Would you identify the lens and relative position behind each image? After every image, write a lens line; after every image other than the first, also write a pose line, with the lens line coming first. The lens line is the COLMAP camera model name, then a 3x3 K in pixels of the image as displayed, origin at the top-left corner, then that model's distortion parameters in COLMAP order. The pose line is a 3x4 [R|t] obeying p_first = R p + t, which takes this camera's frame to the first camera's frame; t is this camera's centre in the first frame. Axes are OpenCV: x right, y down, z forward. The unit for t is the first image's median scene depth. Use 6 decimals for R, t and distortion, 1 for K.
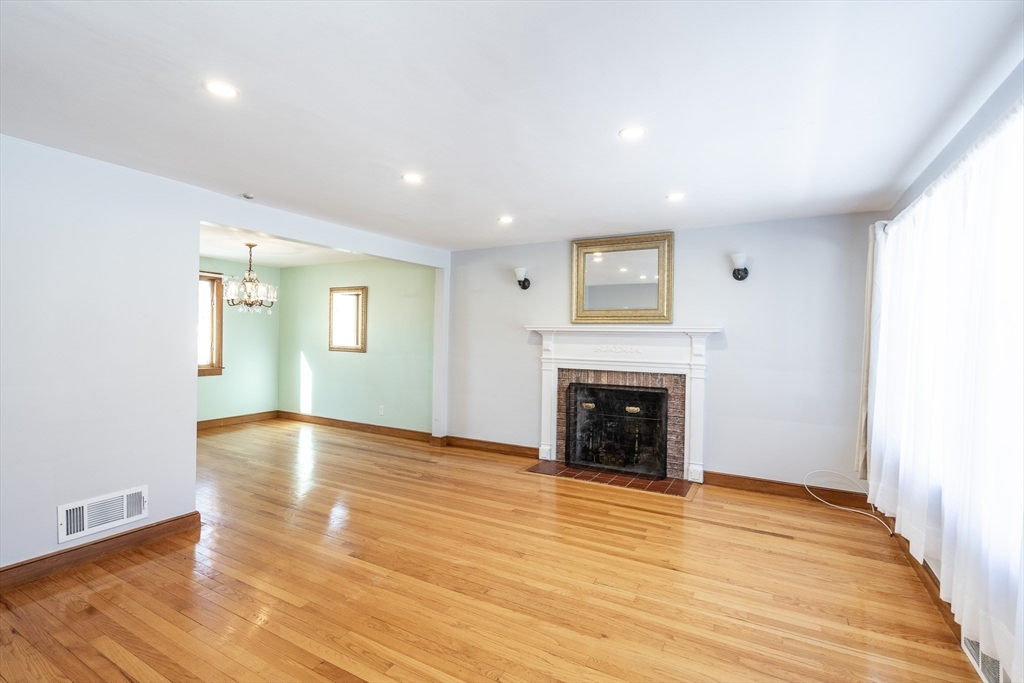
lens RADIAL K [[465.6, 0, 512.0], [0, 465.6, 341.5], [0, 0, 1]] dist [-0.000820, 0.000473]
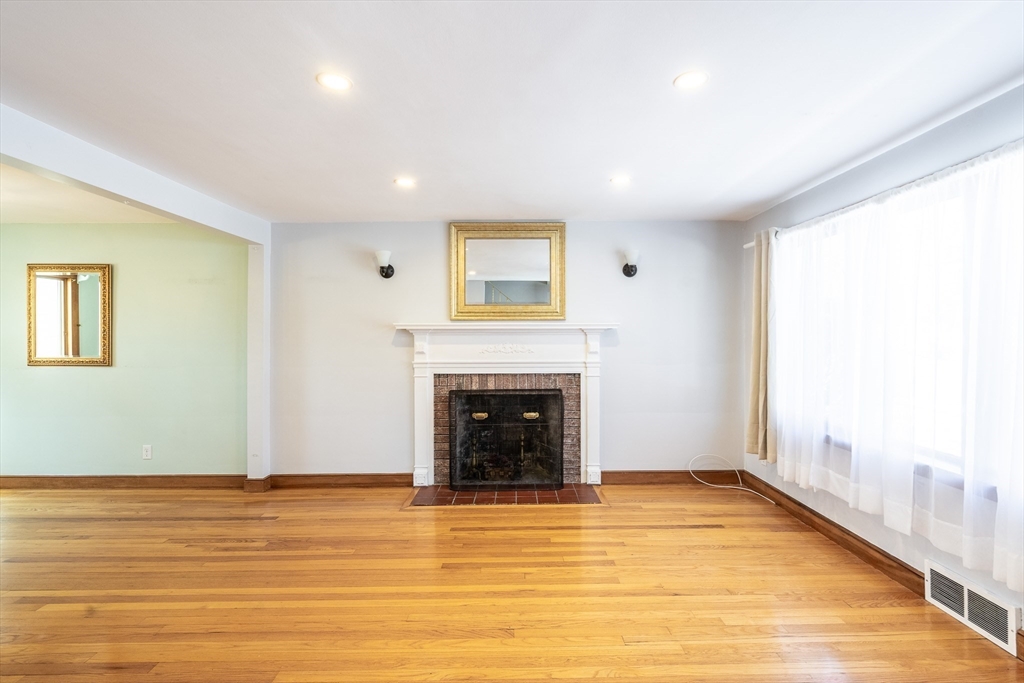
lens RADIAL K [[465.6, 0, 512.0], [0, 465.6, 341.5], [0, 0, 1]] dist [-0.000820, 0.000473]
pose [[0.869886, -0.021516, 0.492784, -0.205977], [0.021929, 0.999747, 0.004942, -0.002174], [-0.492766, 0.006507, 0.870138, 0.223239]]
